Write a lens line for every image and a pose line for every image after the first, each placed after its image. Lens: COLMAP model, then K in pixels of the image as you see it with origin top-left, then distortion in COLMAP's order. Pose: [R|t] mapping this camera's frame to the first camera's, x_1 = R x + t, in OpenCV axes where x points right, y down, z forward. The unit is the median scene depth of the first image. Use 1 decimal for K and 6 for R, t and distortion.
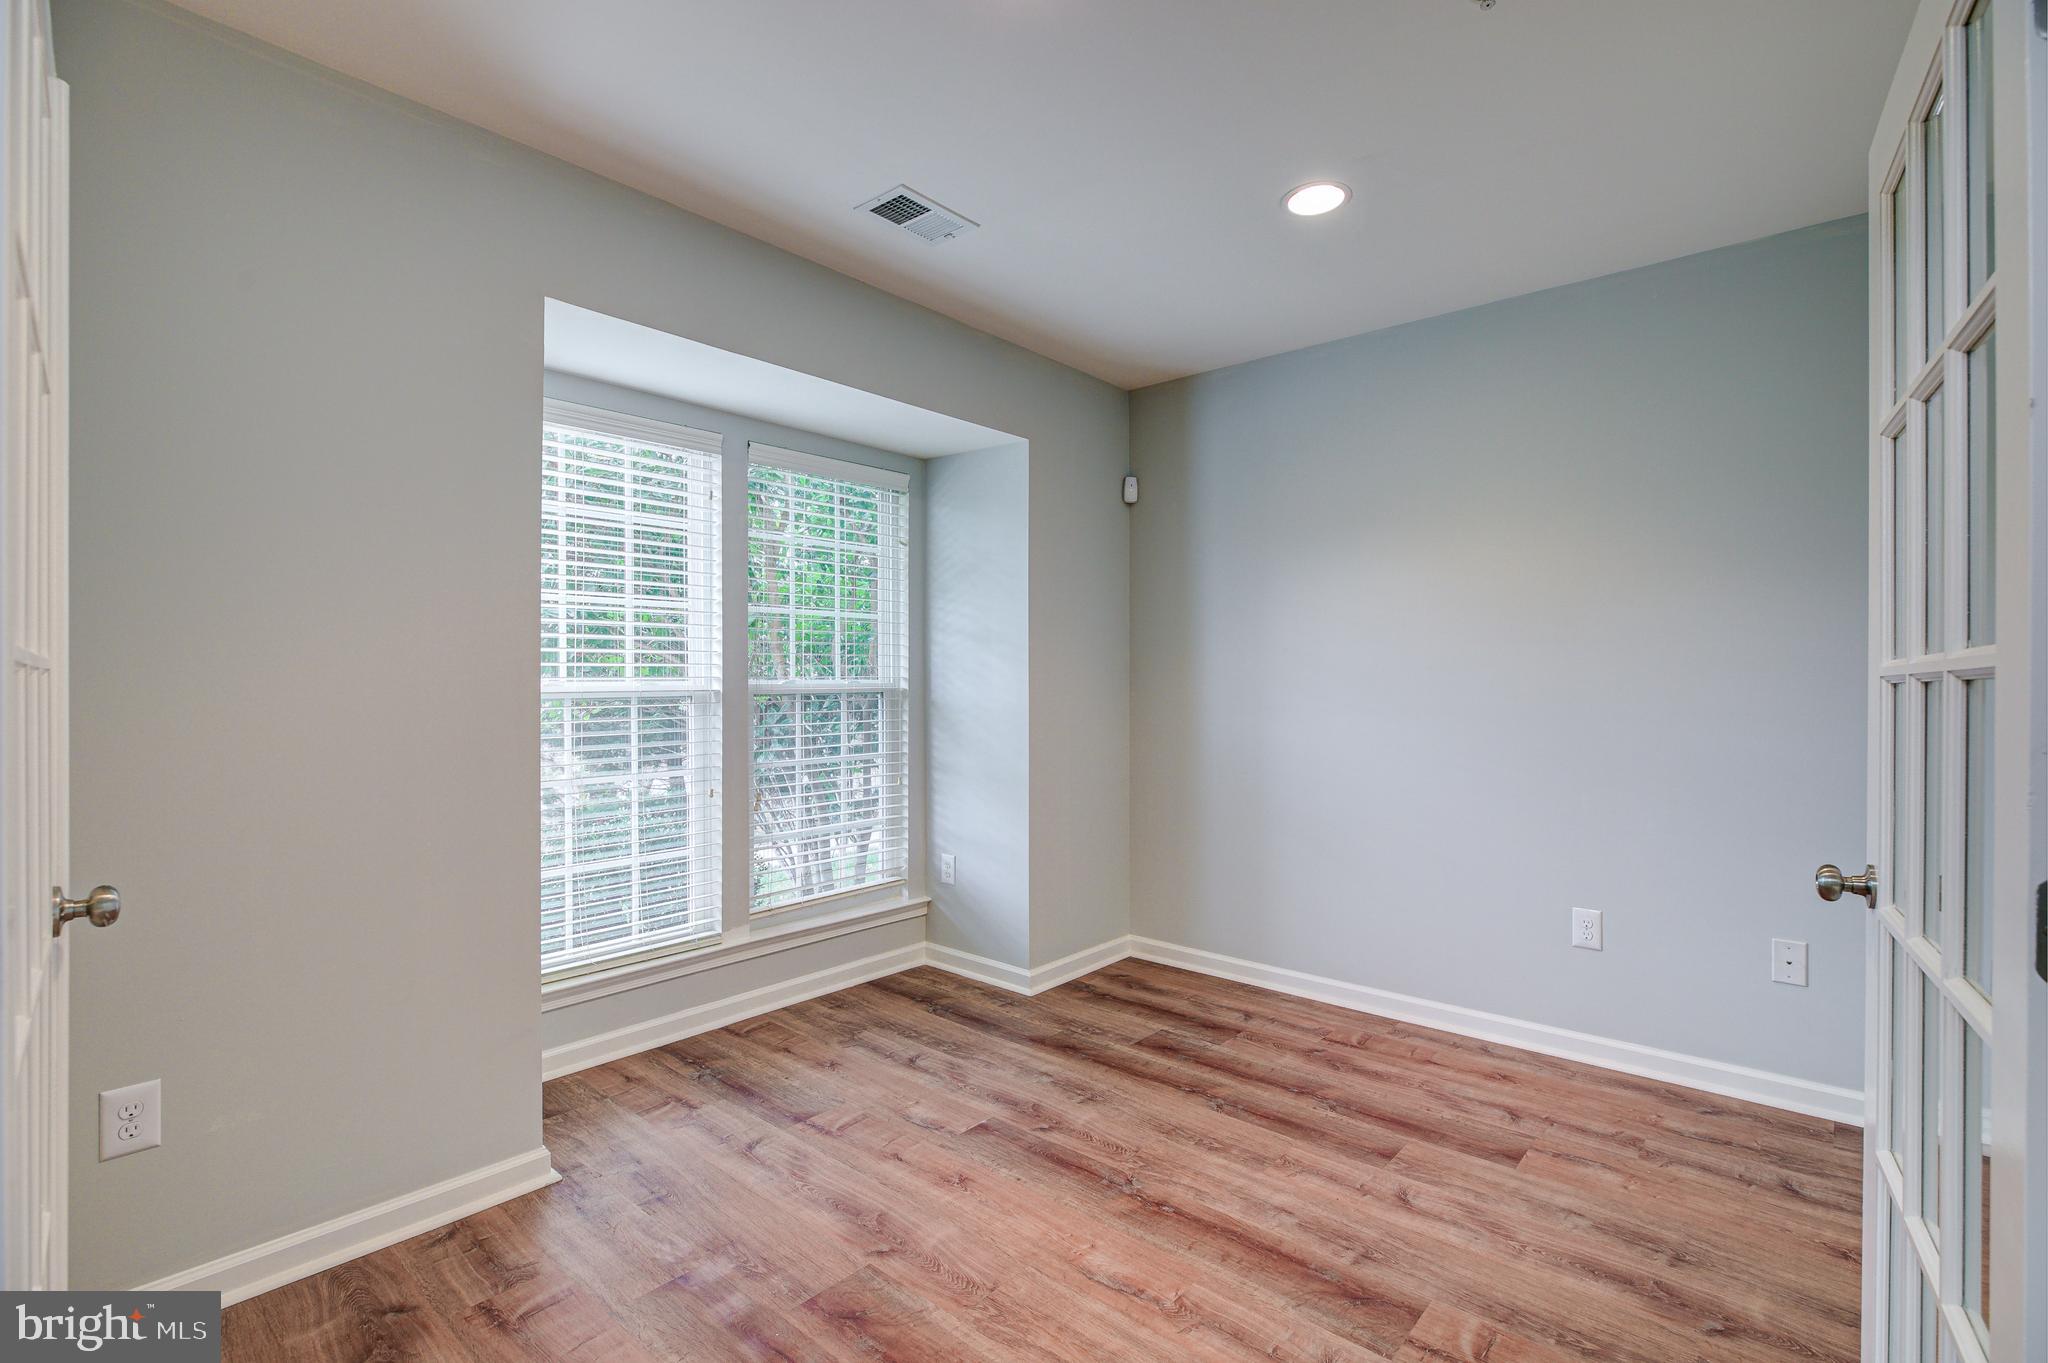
lens RADIAL K [[935.8, 0, 1032.5], [0, 935.8, 679.5], [0, 0, 1]] dist [0.002394, -0.002622]
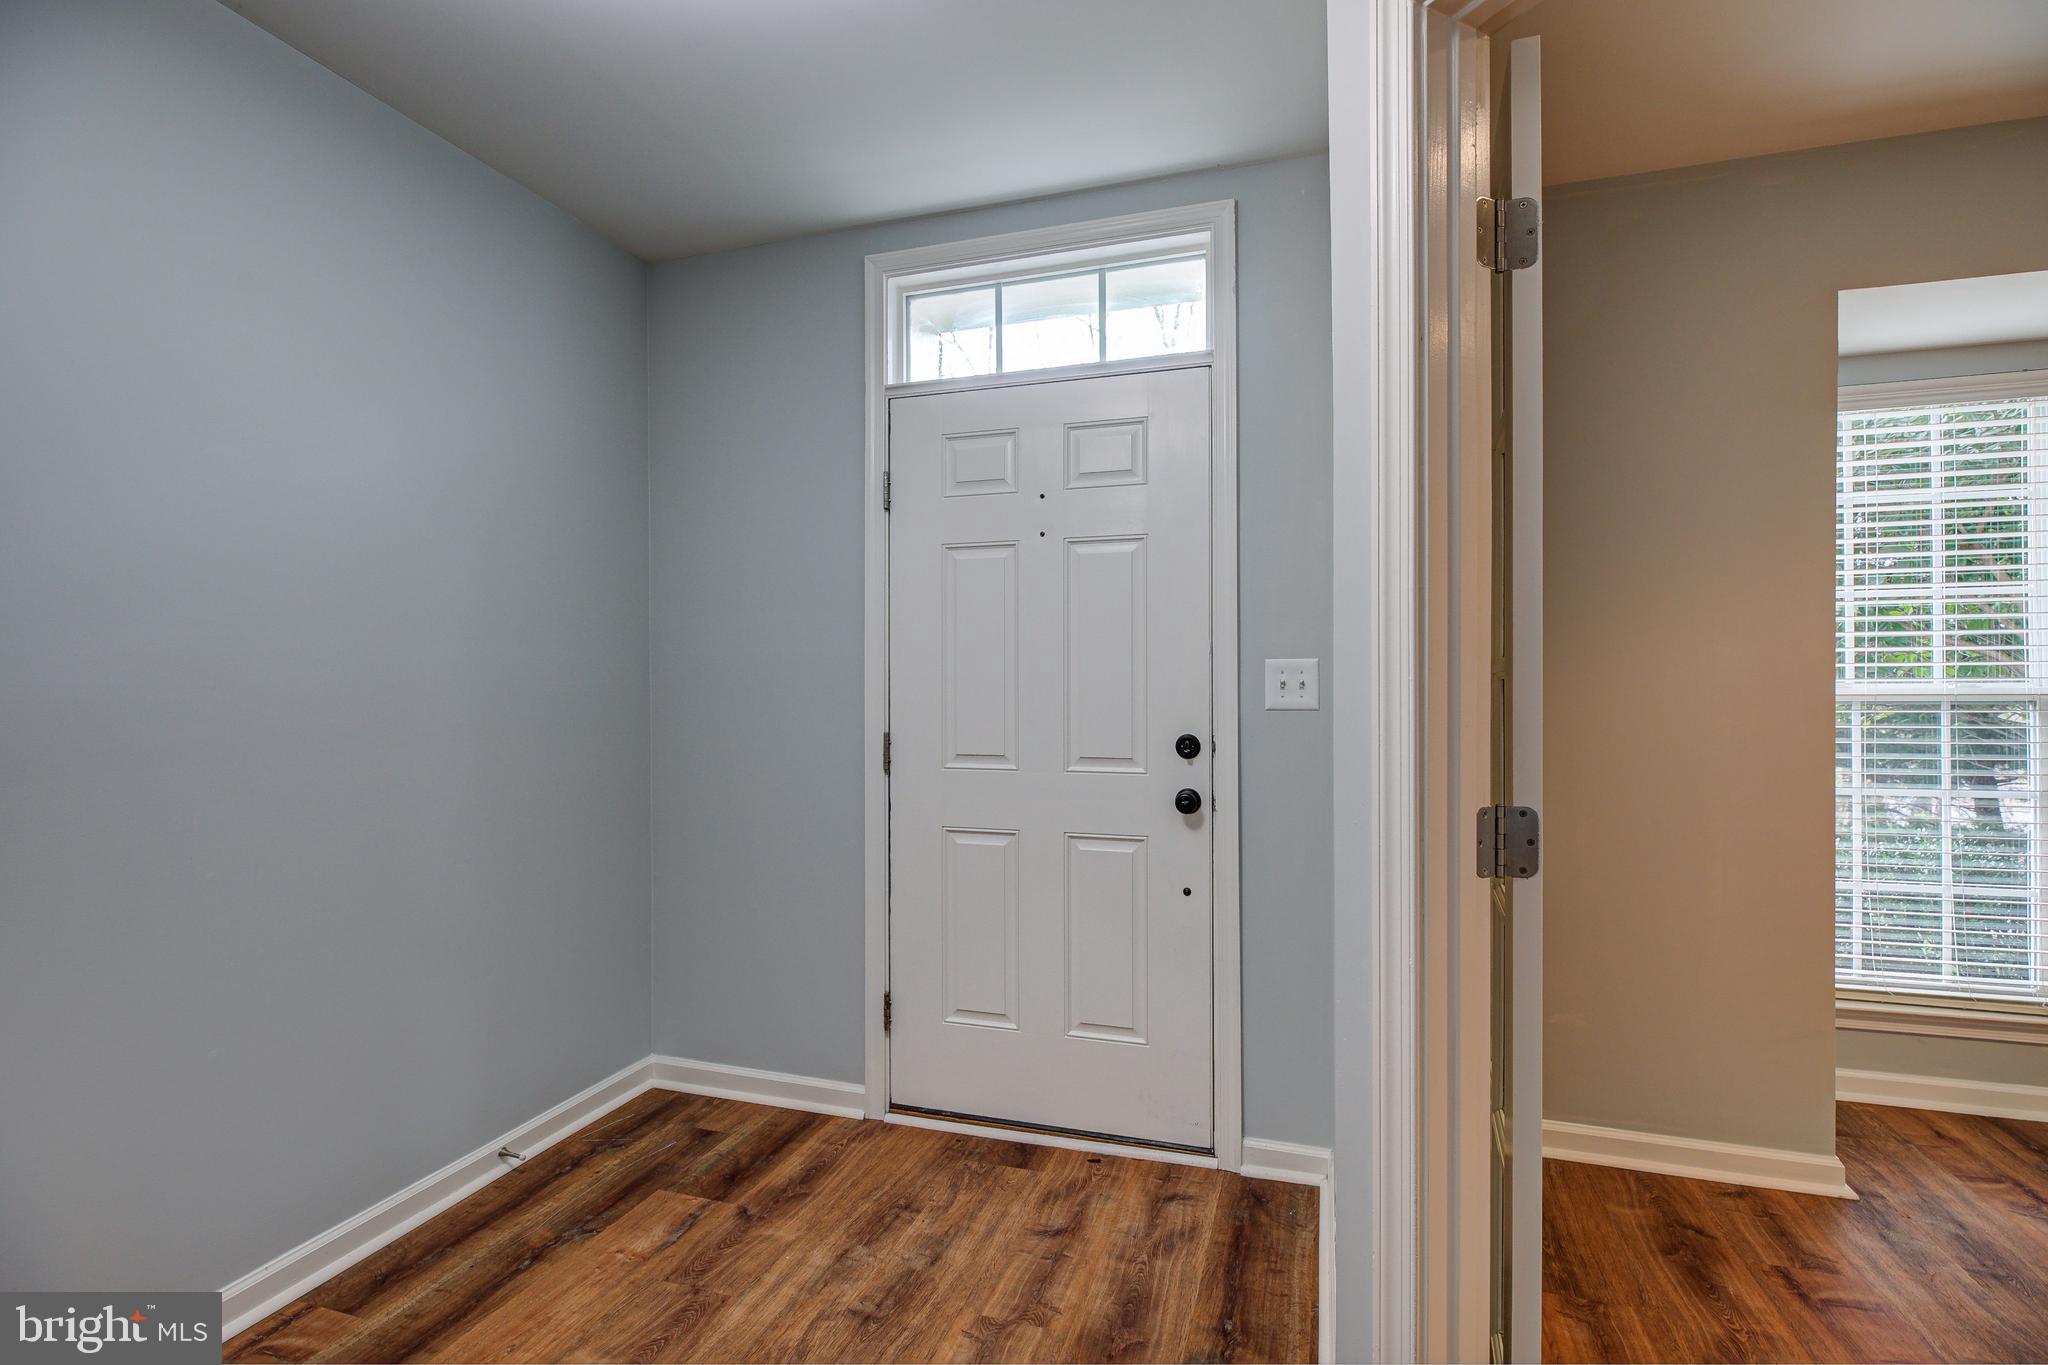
lens RADIAL K [[935.8, 0, 1038.5], [0, 935.8, 683.9], [0, 0, 1]] dist [0.002394, -0.002622]
pose [[0.407582, -0.000788, -0.913168, 0.026035], [0.002187, 0.999998, 0.000113, 0.000822], [0.913166, -0.002043, 0.407583, -0.129690]]
